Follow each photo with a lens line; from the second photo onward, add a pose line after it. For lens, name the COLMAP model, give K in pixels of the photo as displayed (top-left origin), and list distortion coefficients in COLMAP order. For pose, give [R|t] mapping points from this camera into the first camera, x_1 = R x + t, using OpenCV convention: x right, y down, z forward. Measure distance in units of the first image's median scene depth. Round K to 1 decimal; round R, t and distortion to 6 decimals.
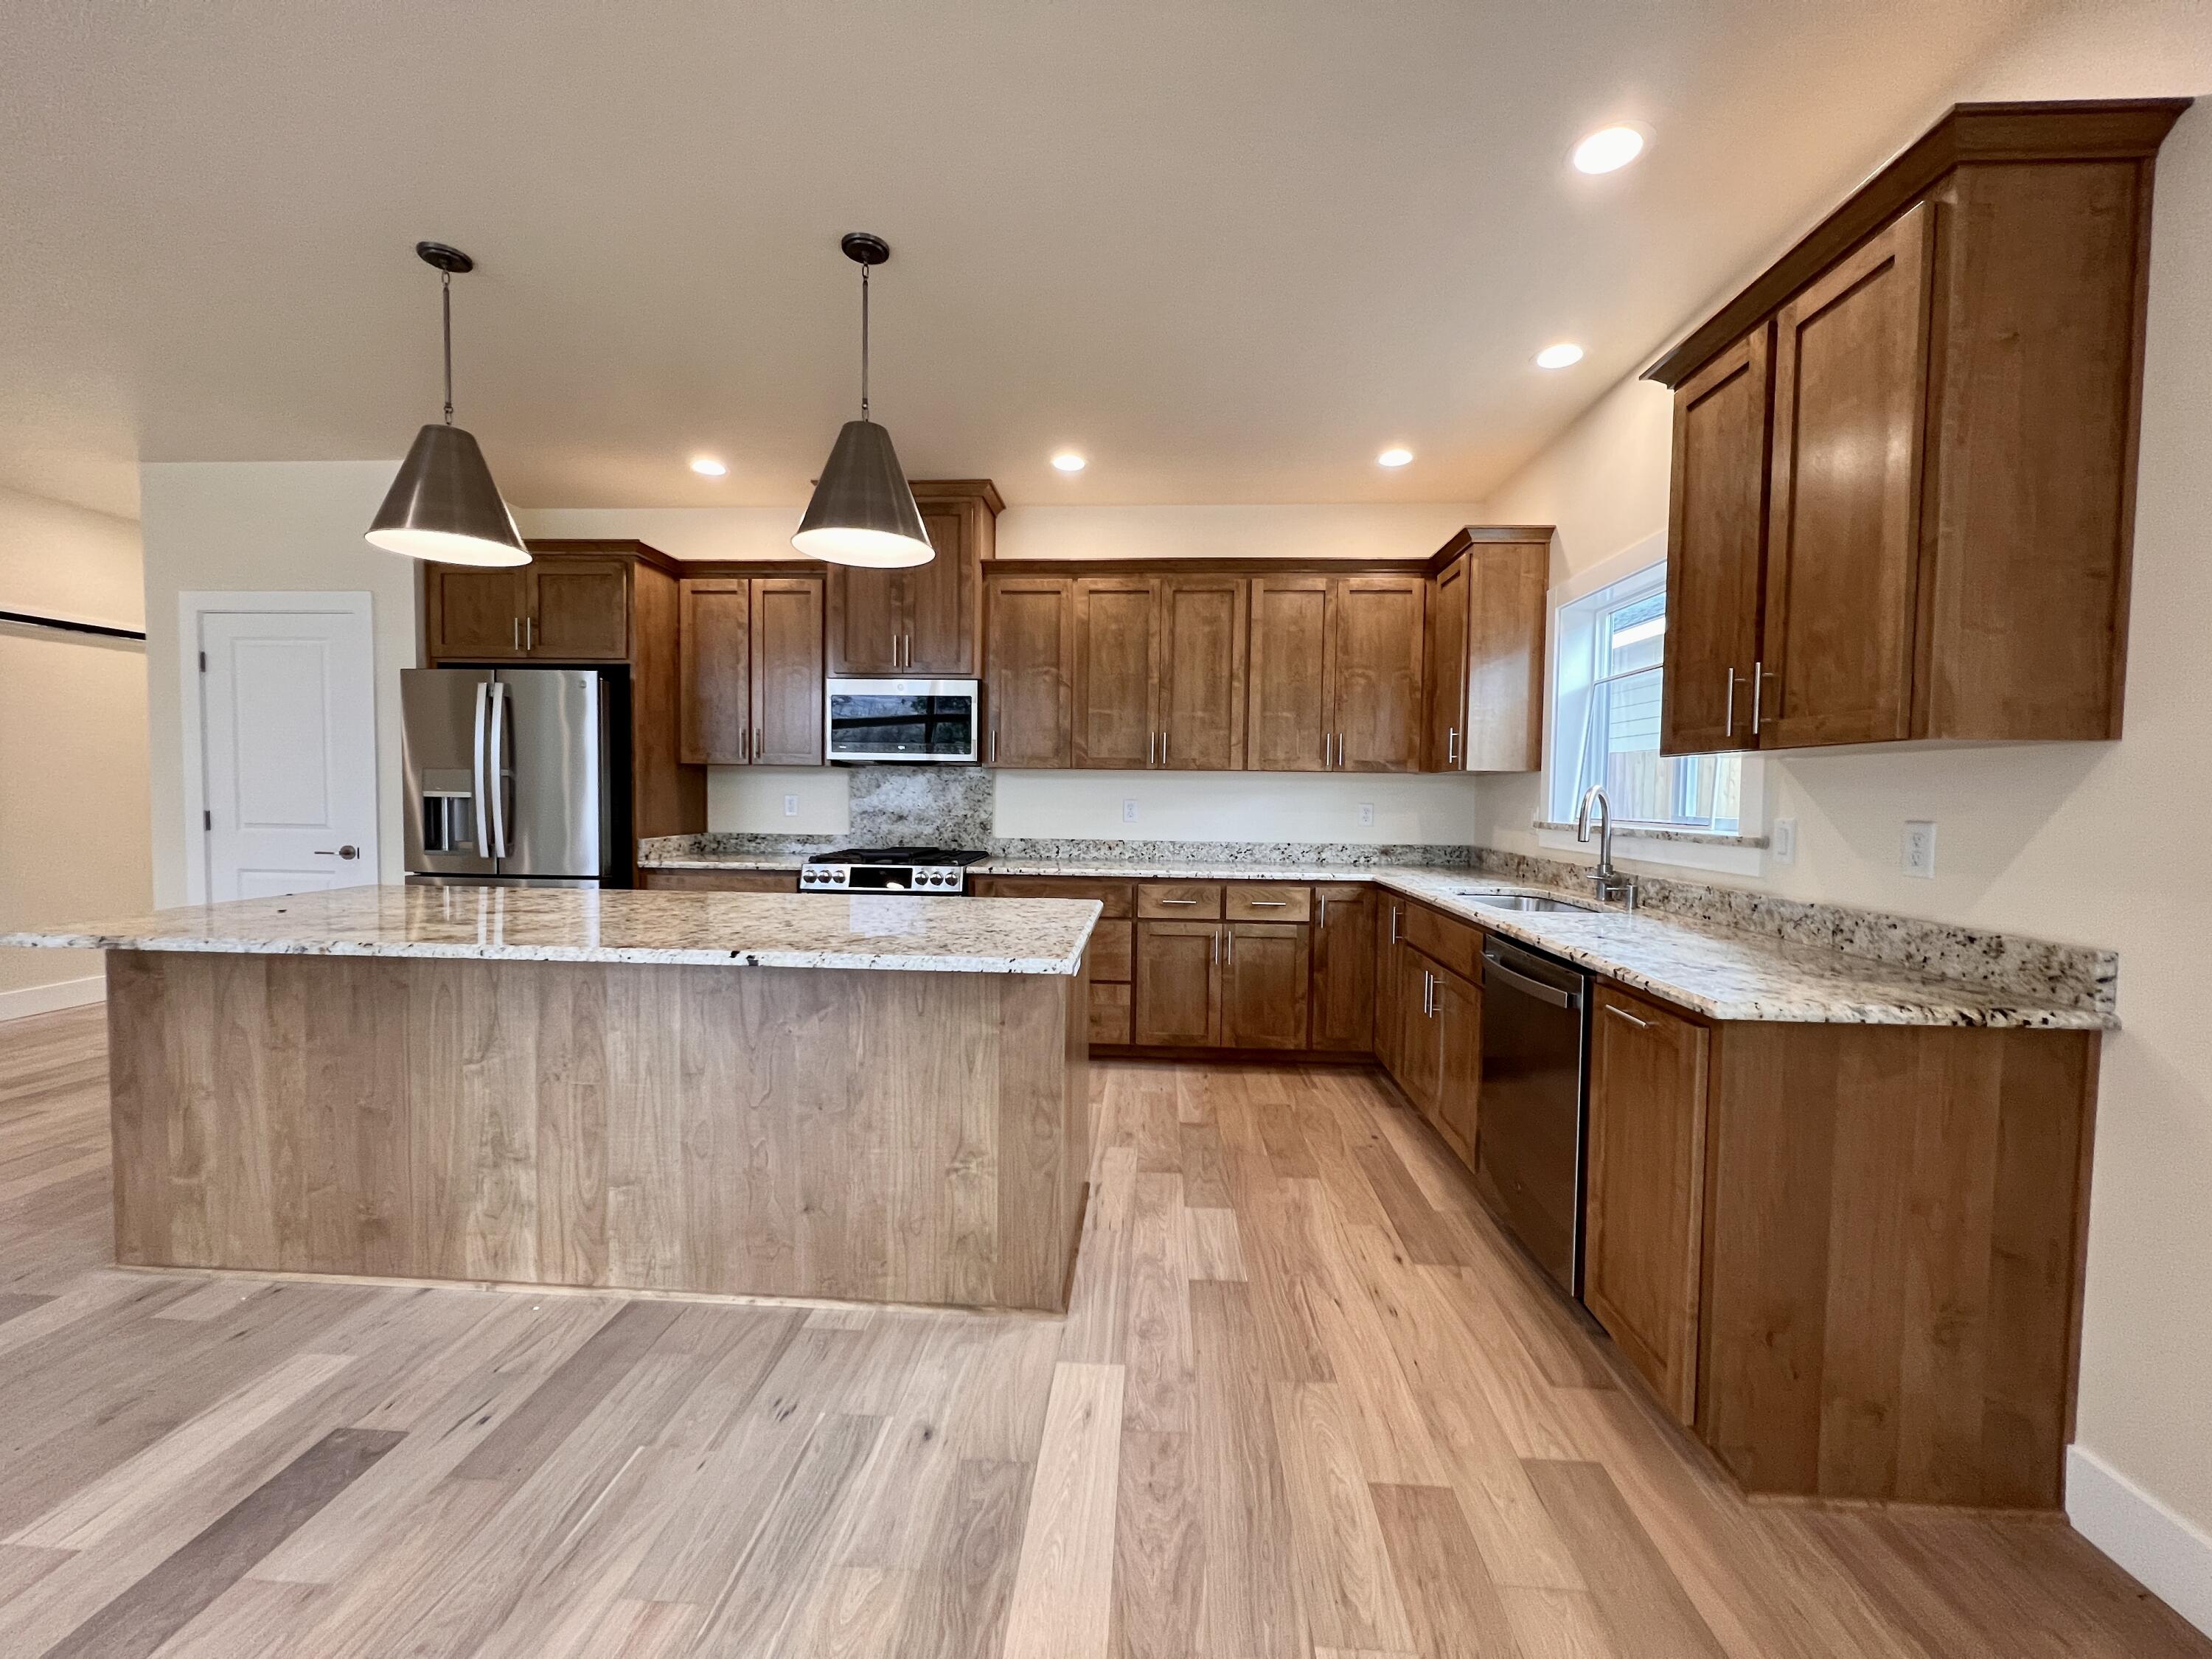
lens RADIAL K [[885.1, 0, 1106.0], [0, 885.1, 829.5], [0, 0, 1]] dist [-0.000558, 0.000269]
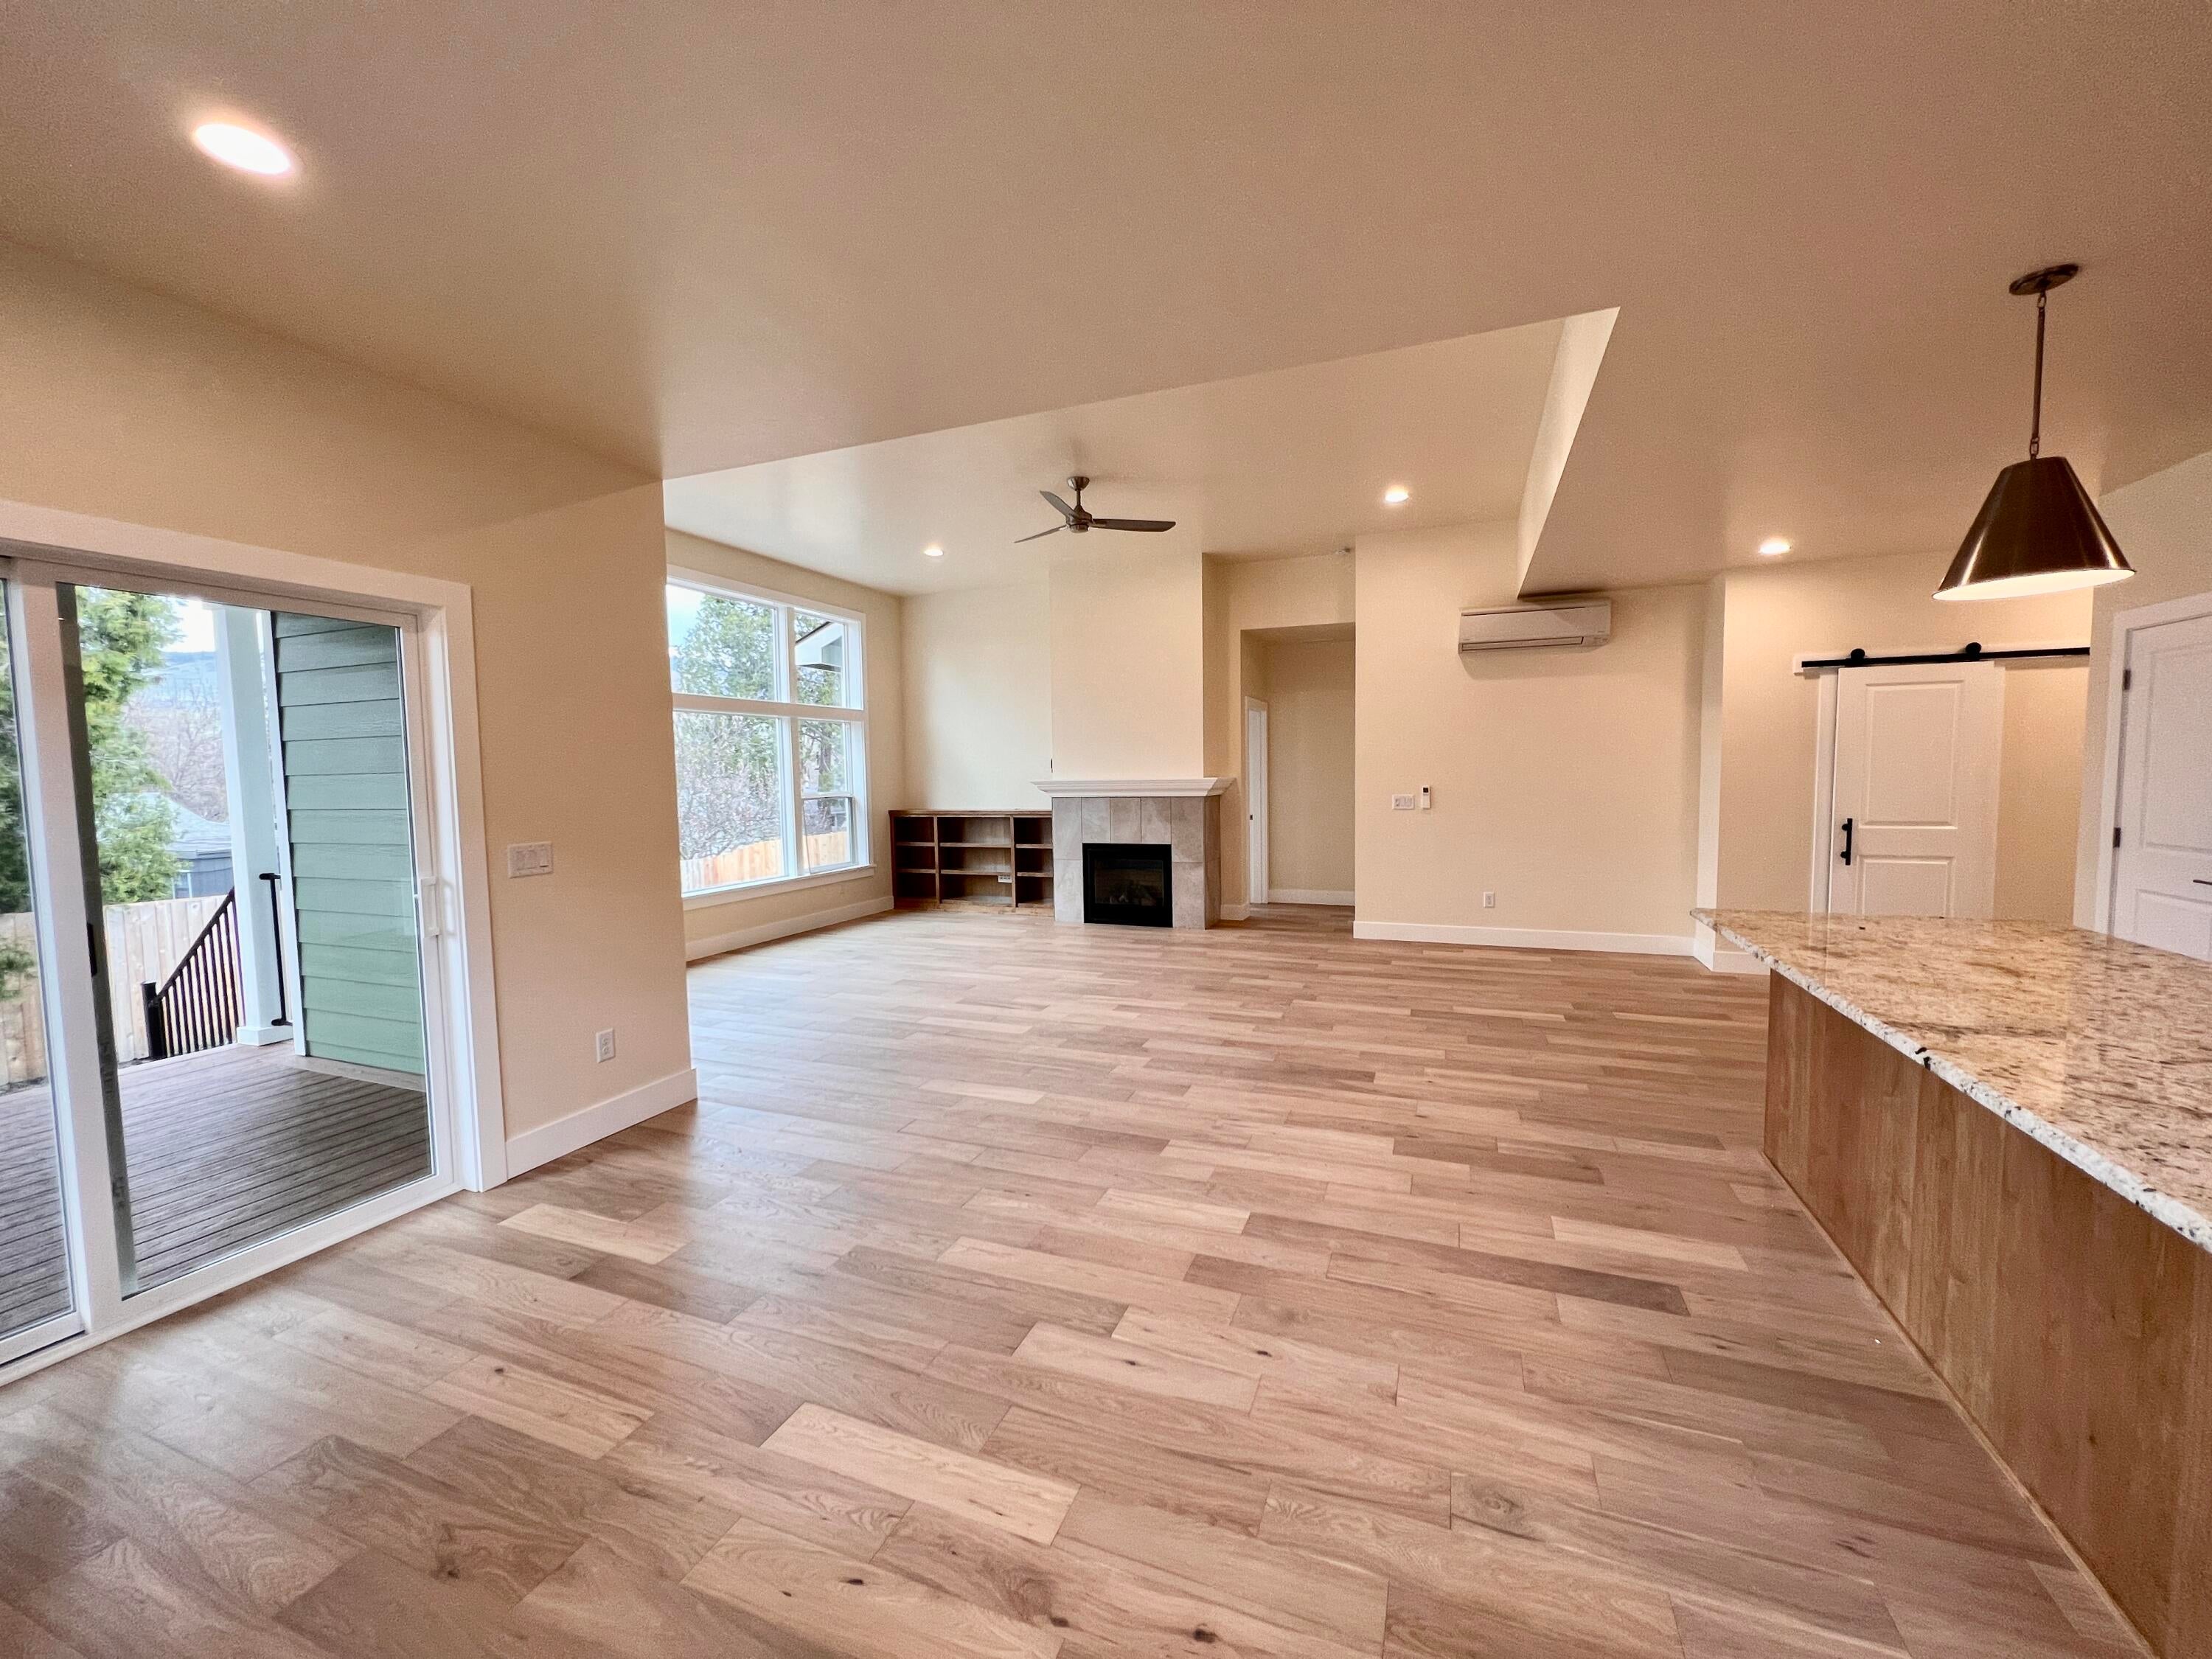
lens RADIAL K [[885.1, 0, 1106.0], [0, 885.1, 829.5], [0, 0, 1]] dist [-0.000558, 0.000269]
pose [[-0.312009, 0.055046, -0.948483, 0.313425], [-0.030659, 0.997217, 0.067960, -0.054728], [0.949584, 0.050283, -0.309453, 0.225308]]
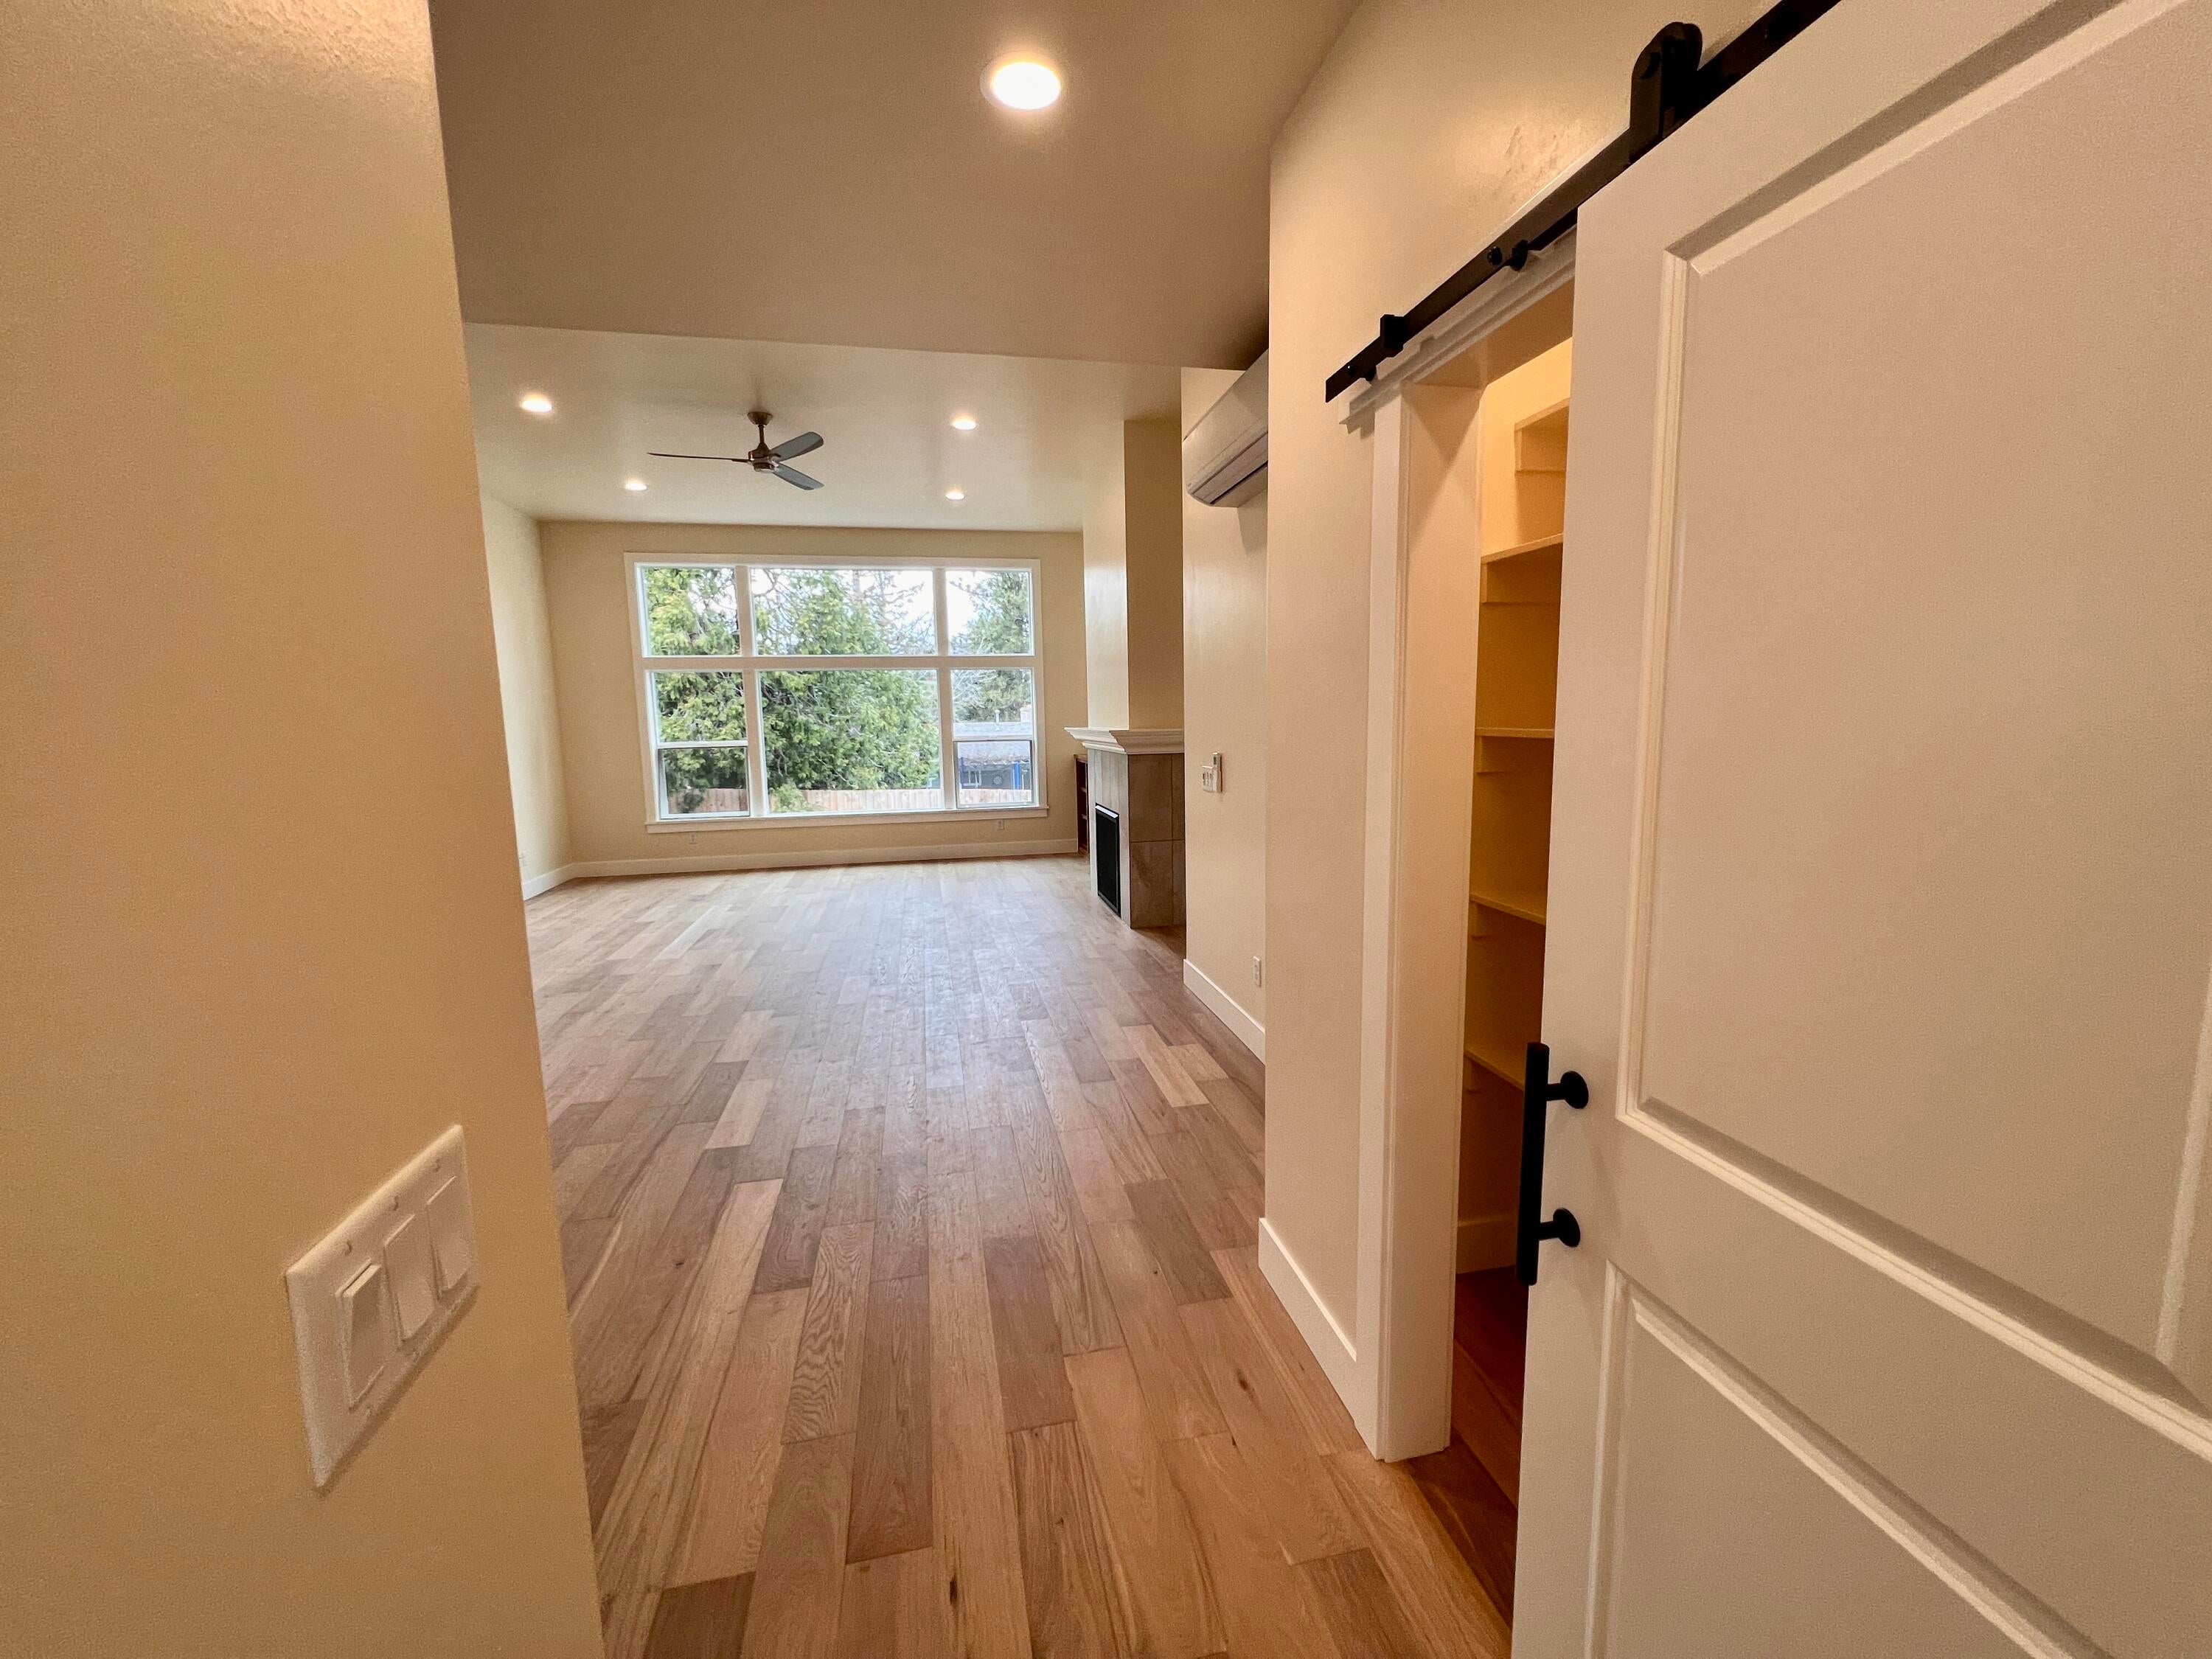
lens RADIAL K [[885.1, 0, 1106.0], [0, 885.1, 829.5], [0, 0, 1]] dist [-0.000558, 0.000269]
pose [[-0.964301, 0.039468, -0.261850, -1.234543], [-0.005082, 0.985890, 0.167316, -0.126920], [0.264759, 0.162674, -0.950495, 1.271424]]
